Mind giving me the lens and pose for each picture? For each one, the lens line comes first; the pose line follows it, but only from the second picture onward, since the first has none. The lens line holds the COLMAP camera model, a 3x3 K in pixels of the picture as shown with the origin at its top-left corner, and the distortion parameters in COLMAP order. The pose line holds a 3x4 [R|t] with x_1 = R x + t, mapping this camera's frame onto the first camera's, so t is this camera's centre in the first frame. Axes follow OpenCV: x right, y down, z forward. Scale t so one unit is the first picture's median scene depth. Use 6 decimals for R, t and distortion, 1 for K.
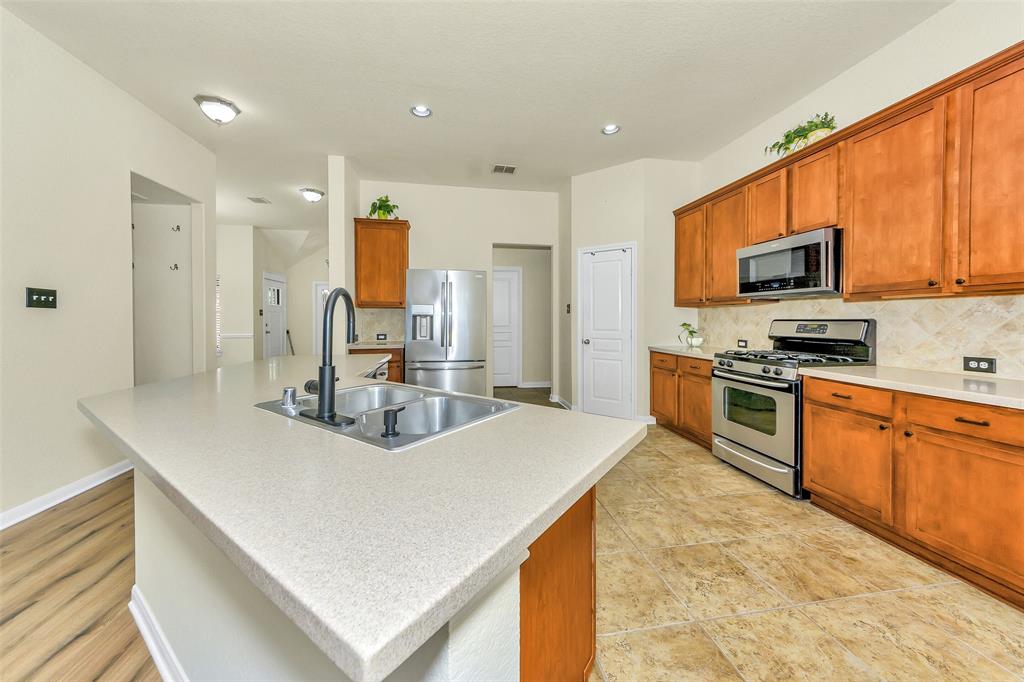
lens RADIAL K [[366.2, 0, 514.6], [0, 366.2, 322.9], [0, 0, 1]] dist [-0.001881, 0.003108]
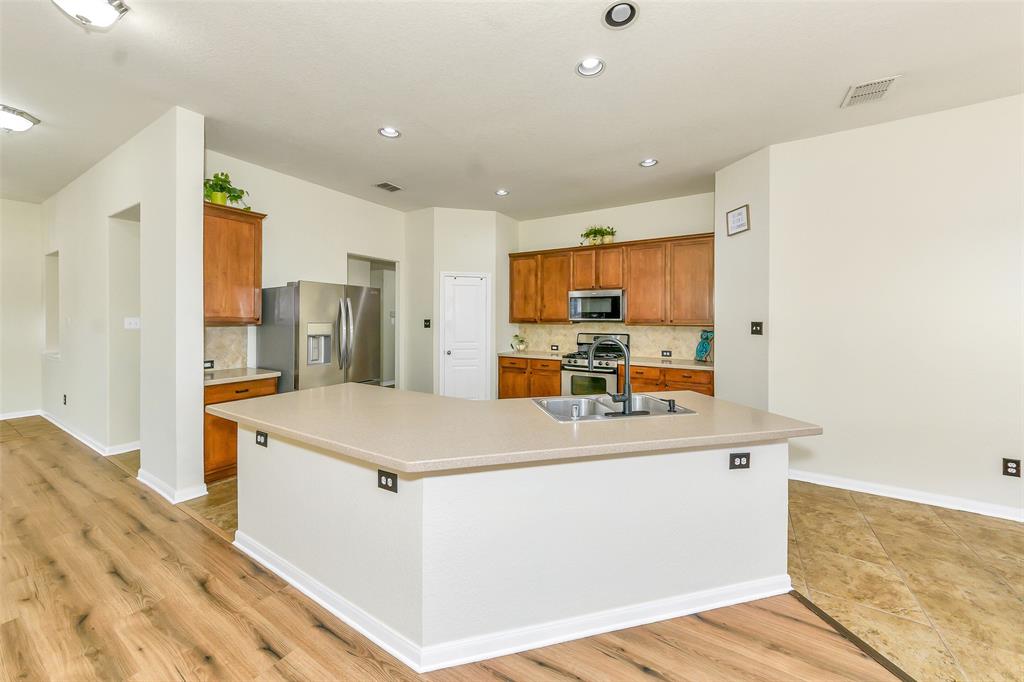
lens RADIAL K [[366.2, 0, 514.6], [0, 366.2, 322.9], [0, 0, 1]] dist [-0.001881, 0.003108]
pose [[0.654604, -0.006555, 0.755943, -0.770304], [0.004068, 0.999978, 0.005148, -0.066732], [-0.755961, -0.000295, 0.654617, 0.104208]]
